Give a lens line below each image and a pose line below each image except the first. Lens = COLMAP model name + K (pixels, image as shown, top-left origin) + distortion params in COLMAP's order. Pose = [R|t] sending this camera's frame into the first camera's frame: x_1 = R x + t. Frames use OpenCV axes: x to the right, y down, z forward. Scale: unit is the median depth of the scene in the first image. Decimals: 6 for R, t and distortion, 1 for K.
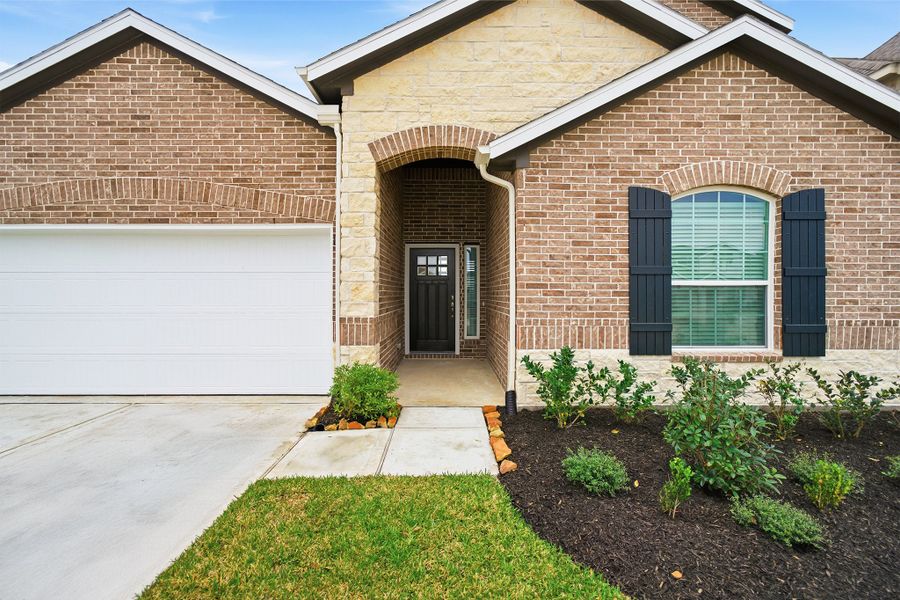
lens RADIAL K [[363.9, 0, 450.0], [0, 363.9, 300.0], [0, 0, 1]] dist [0.027848, -0.009818]
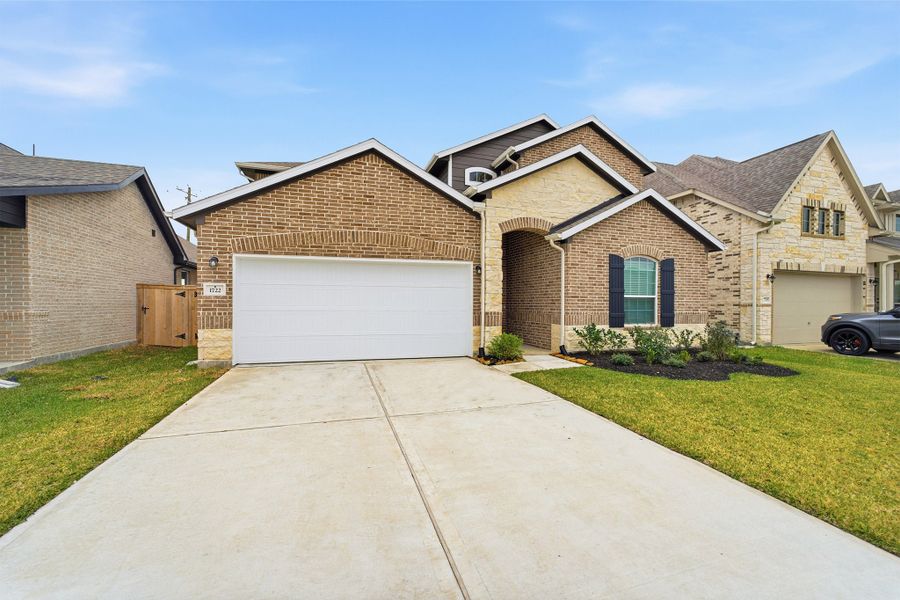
lens RADIAL K [[361.2, 0, 449.6], [0, 361.2, 304.5], [0, 0, 1]] dist [0.000695, 0.000357]
pose [[0.952004, 0.004427, 0.306053, -1.112701], [-0.003396, 0.999987, -0.003900, 0.017832], [-0.306066, 0.002674, 0.952006, -0.806211]]
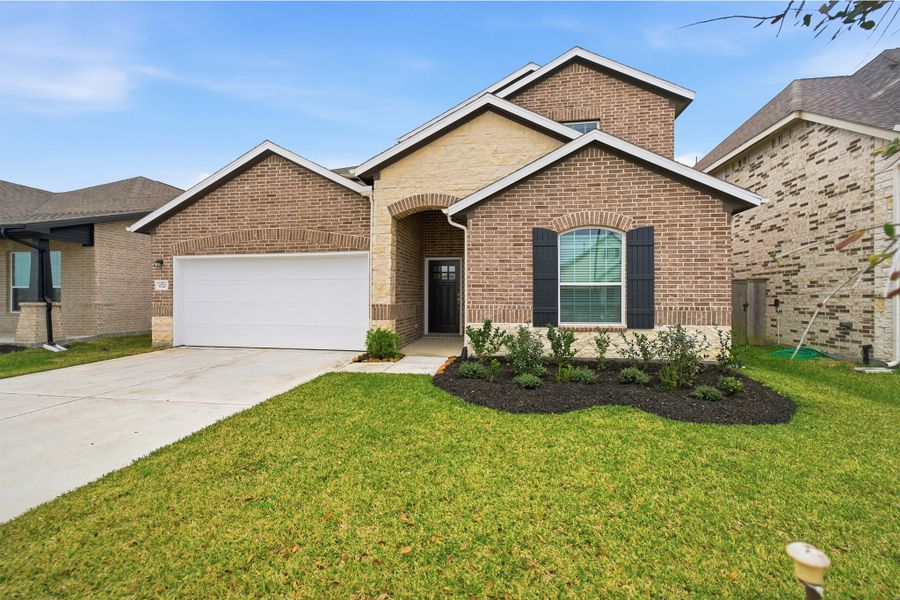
lens RADIAL K [[361.2, 0, 449.6], [0, 361.2, 304.5], [0, 0, 1]] dist [0.000695, 0.000357]
pose [[0.986876, 0.004515, -0.161417, 0.373201], [-0.003421, 0.999969, 0.007055, 0.037098], [0.161444, -0.006410, 0.986861, -0.710364]]
